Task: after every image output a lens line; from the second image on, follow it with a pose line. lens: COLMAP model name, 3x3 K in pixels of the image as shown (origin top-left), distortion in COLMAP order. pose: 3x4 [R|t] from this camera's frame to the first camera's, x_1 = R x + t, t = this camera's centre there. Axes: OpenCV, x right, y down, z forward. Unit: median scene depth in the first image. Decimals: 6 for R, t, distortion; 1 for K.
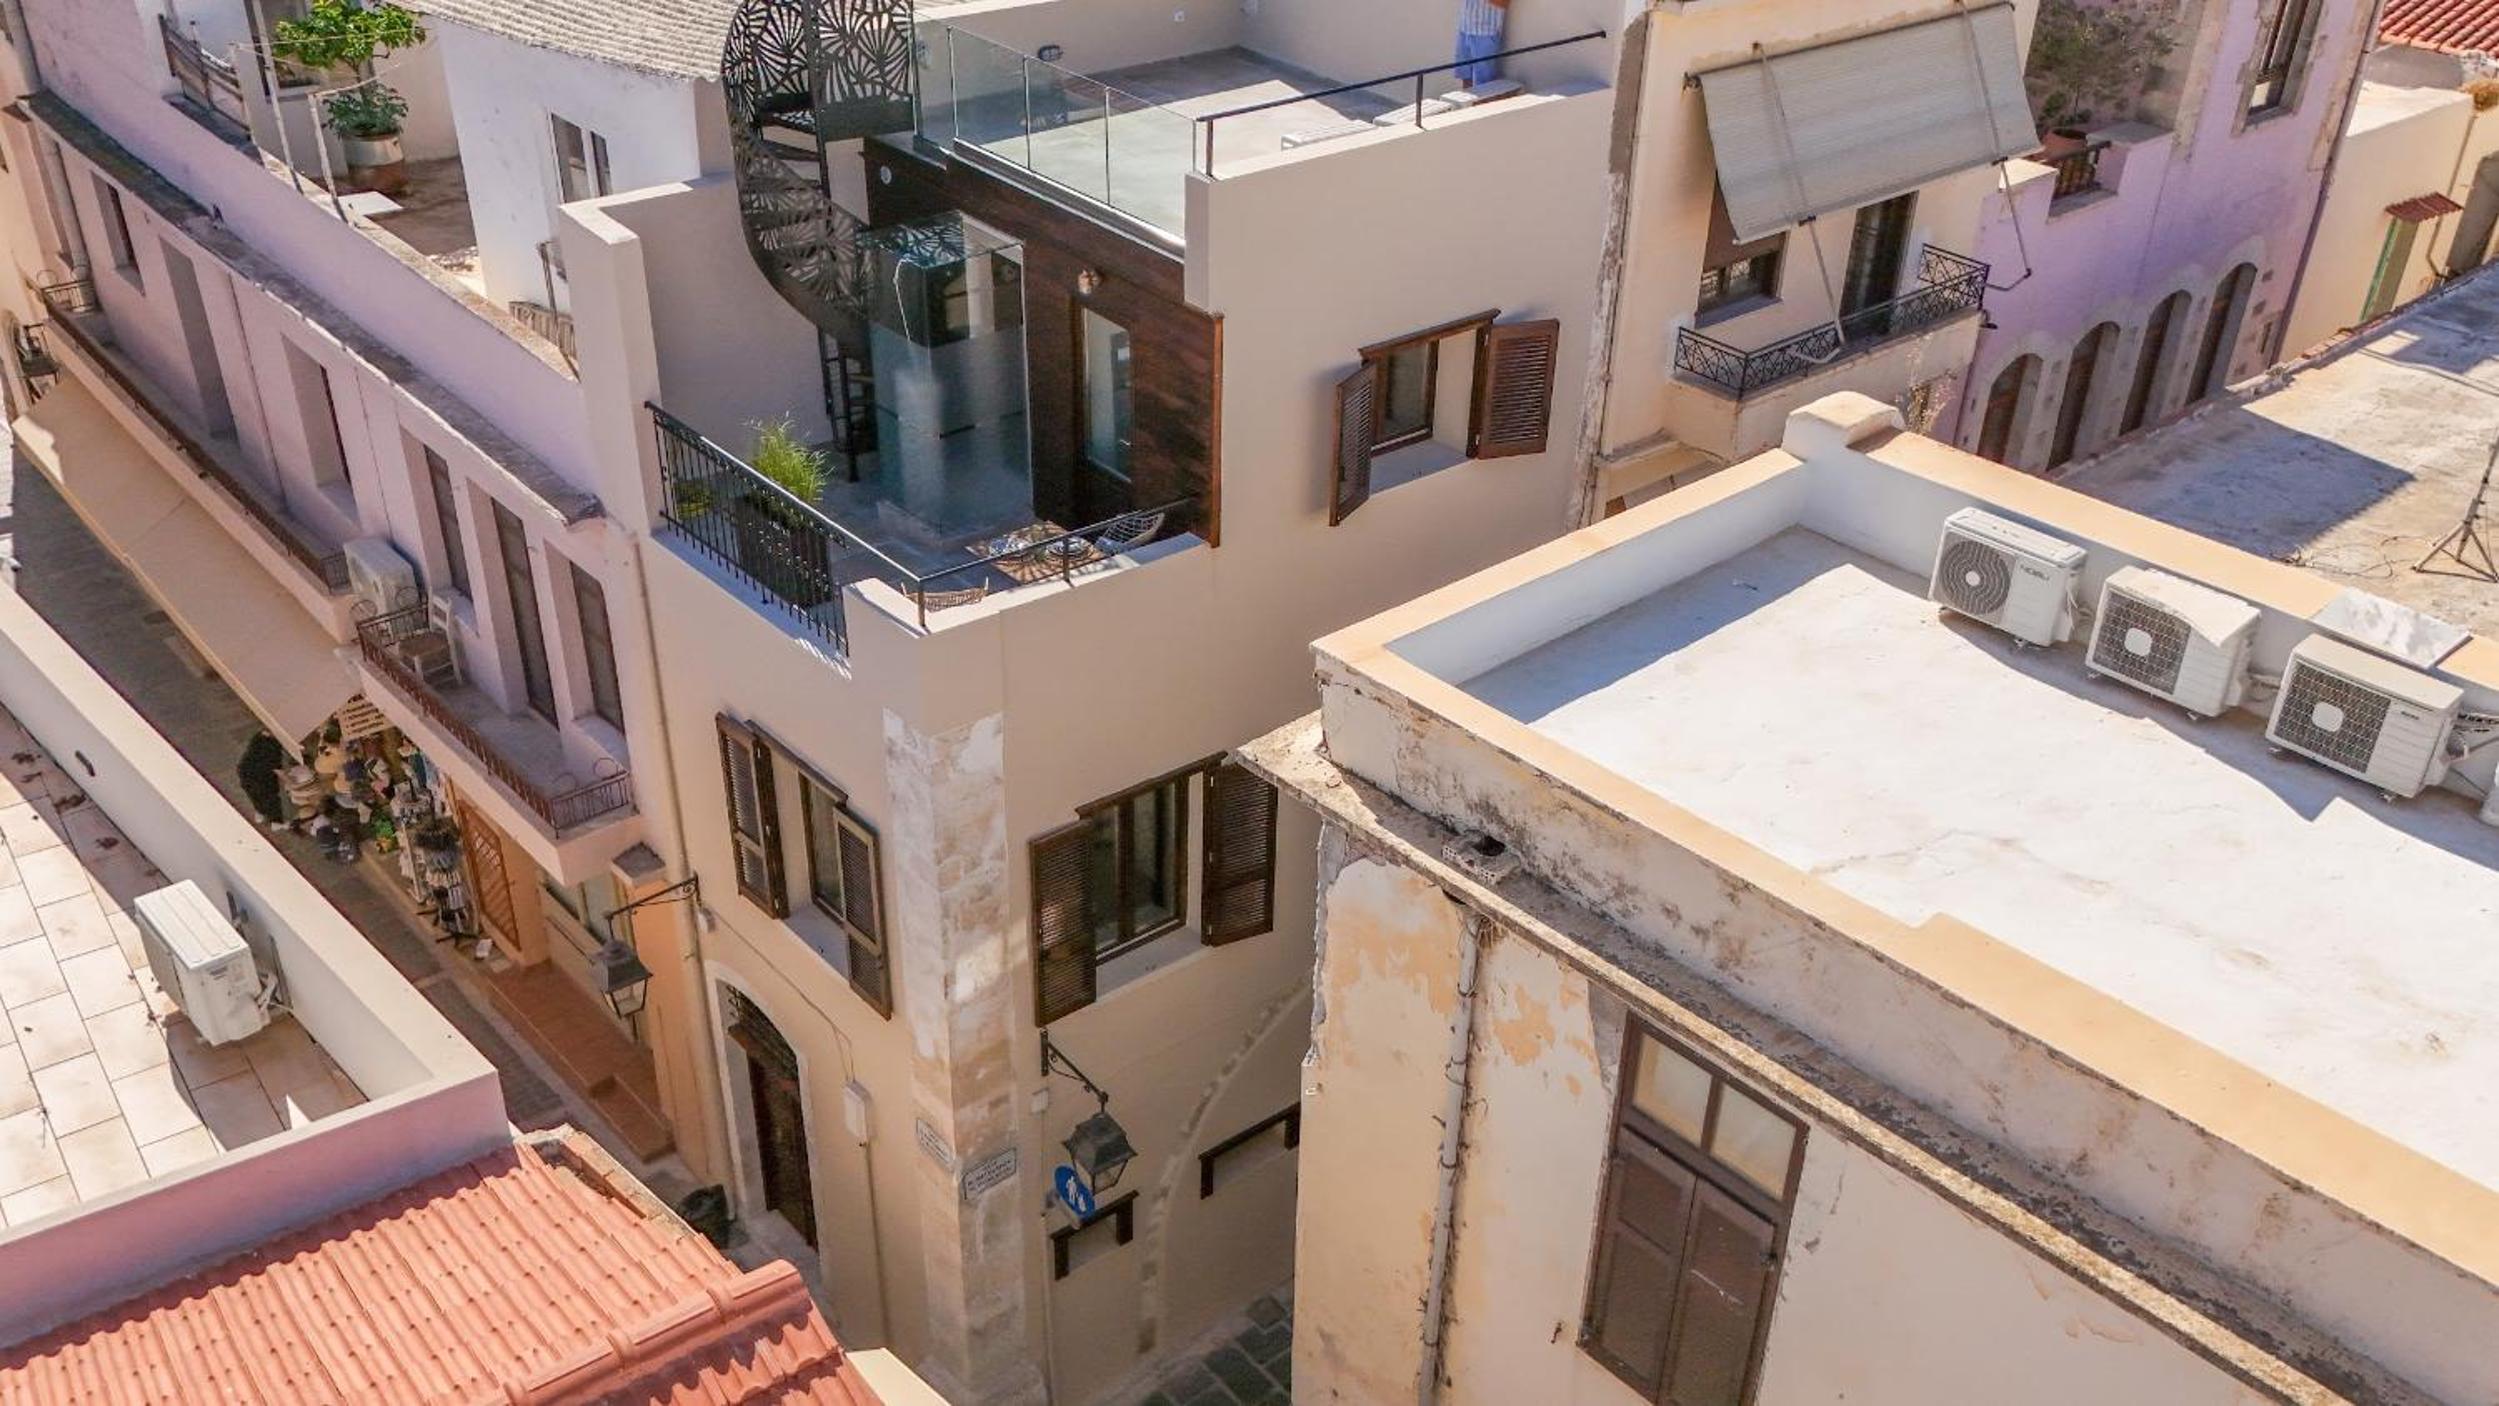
lens RADIAL K [[2059.6, 0, 1356.0], [0, 2059.6, 698.8], [0, 0, 1]] dist [0.061910, 0.000404]
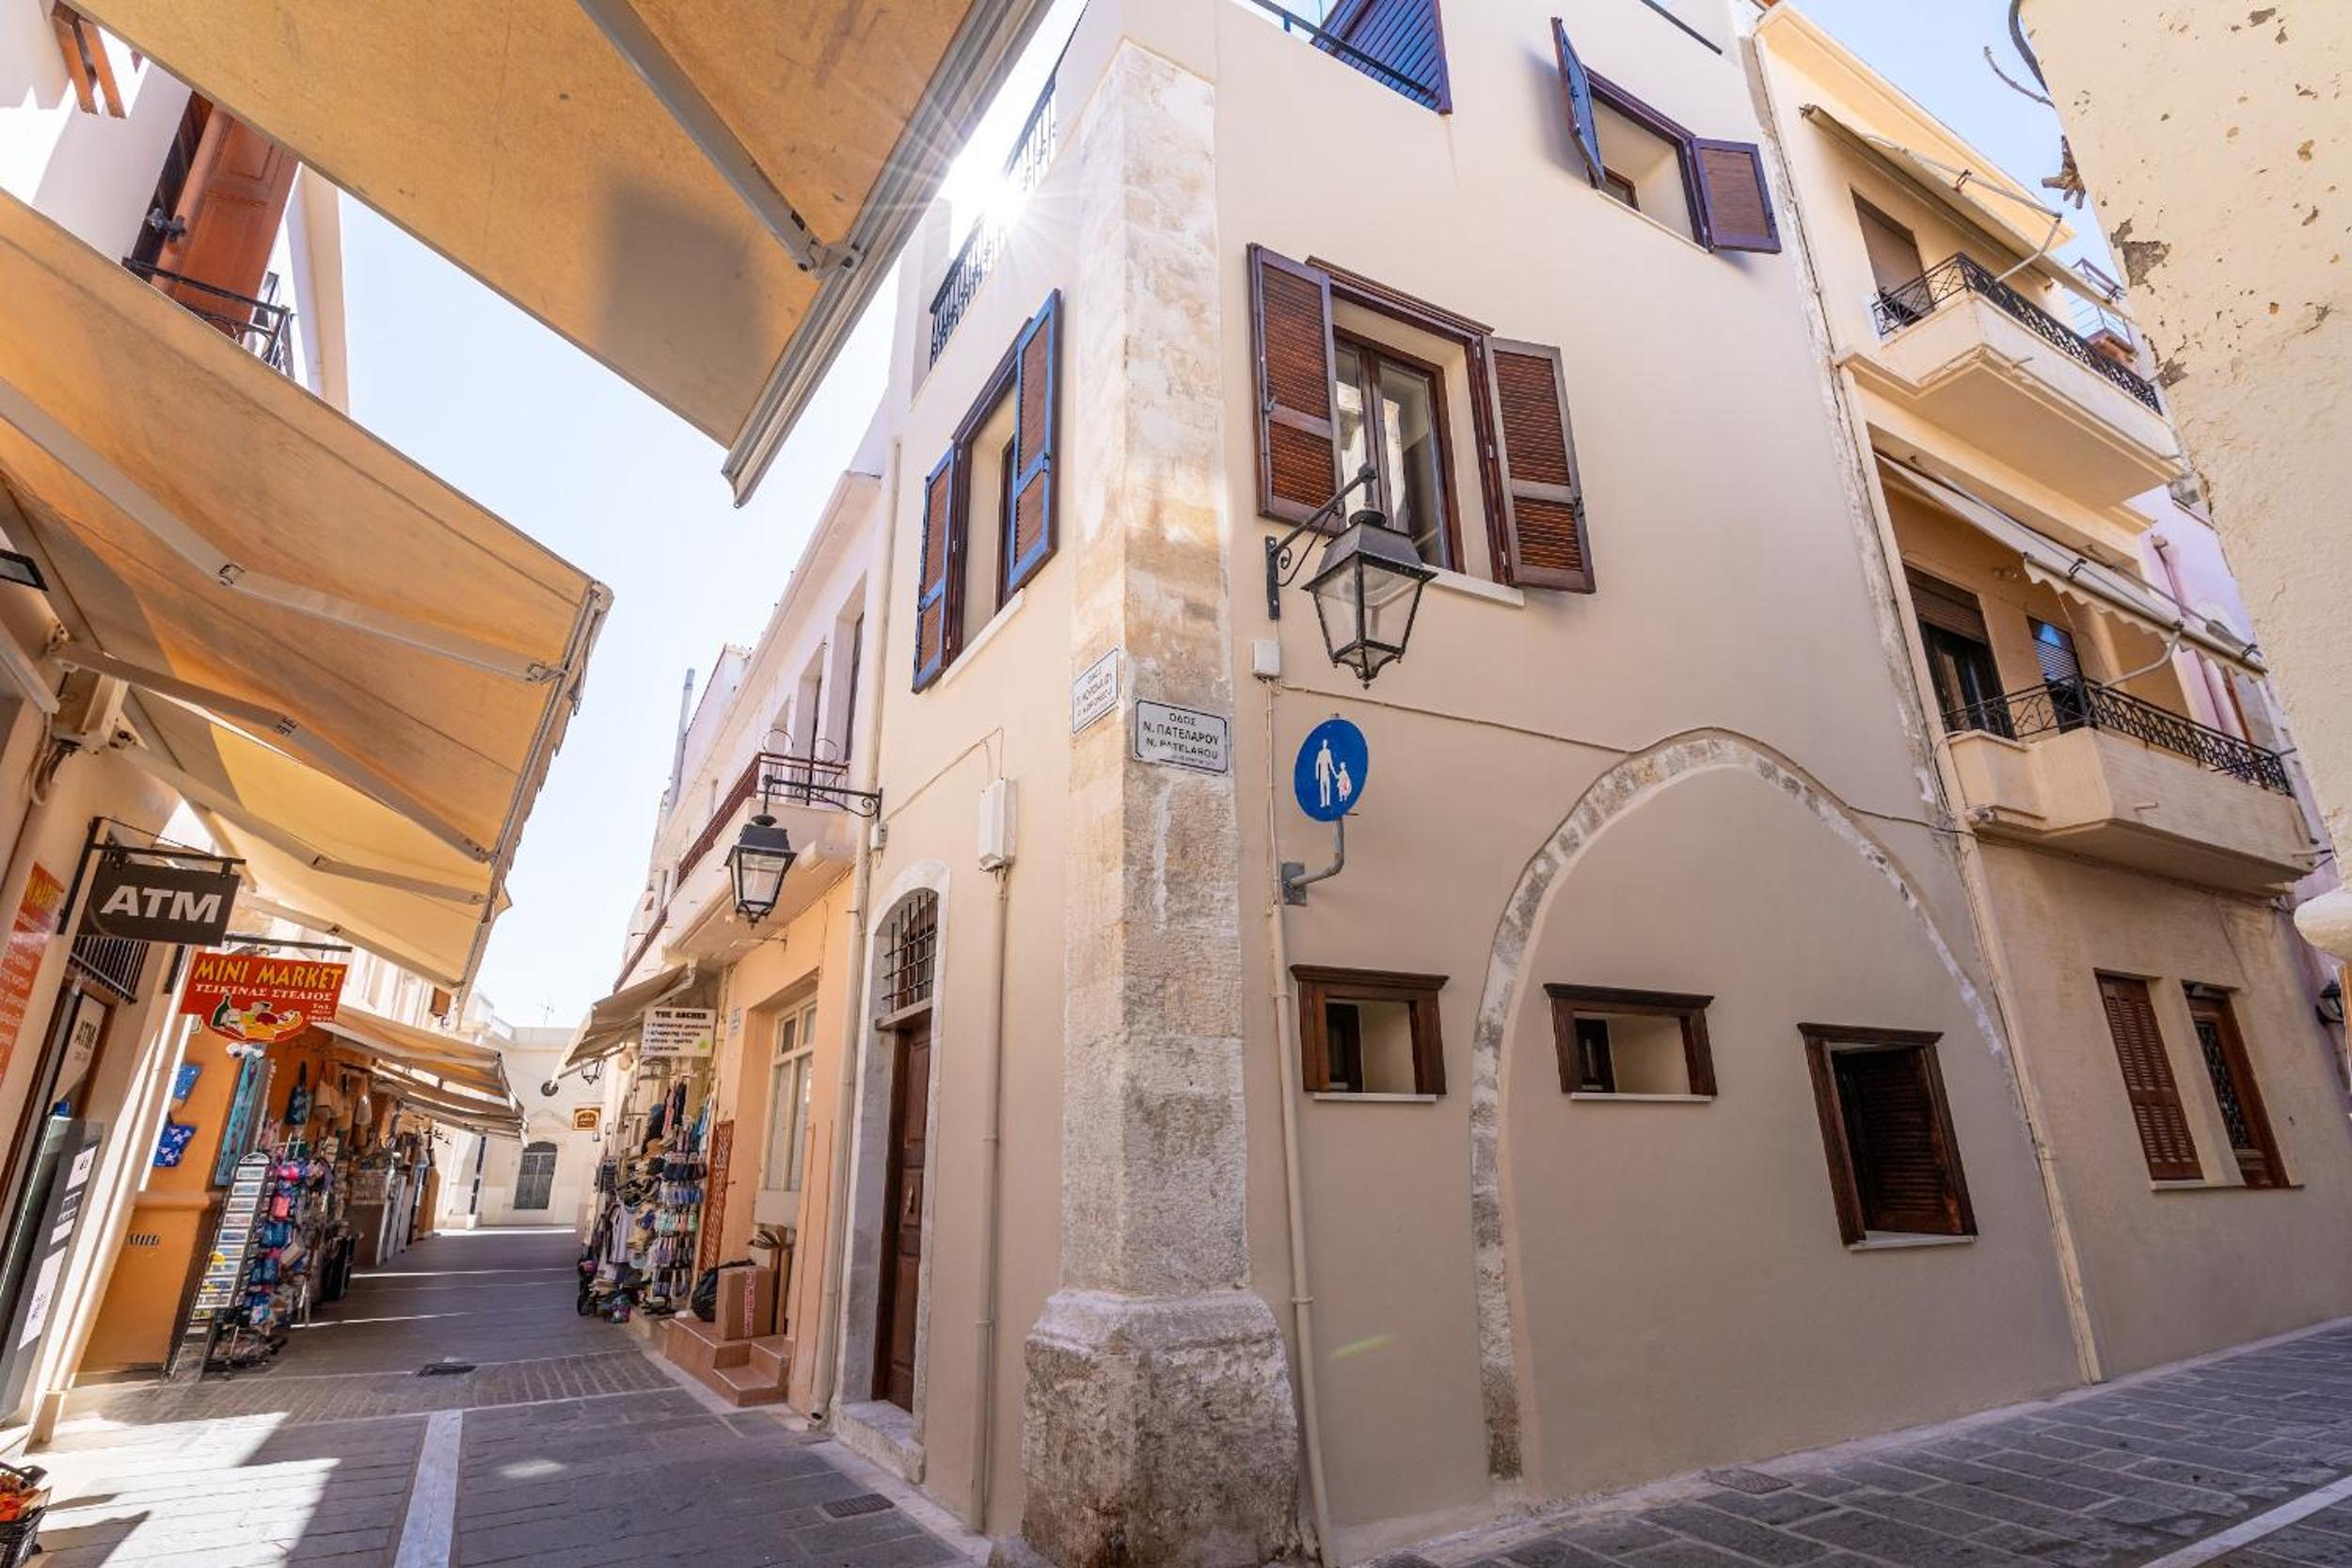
lens RADIAL K [[1114.9, 0, 1189.9], [0, 1114.9, 790.0], [0, 0, 1]] dist [0.003024, -0.000603]
pose [[0.974403, -0.130357, -0.183156, -0.120885], [-0.057727, 0.642313, -0.764265, 0.478804], [0.217271, 0.755275, 0.618347, 0.822243]]
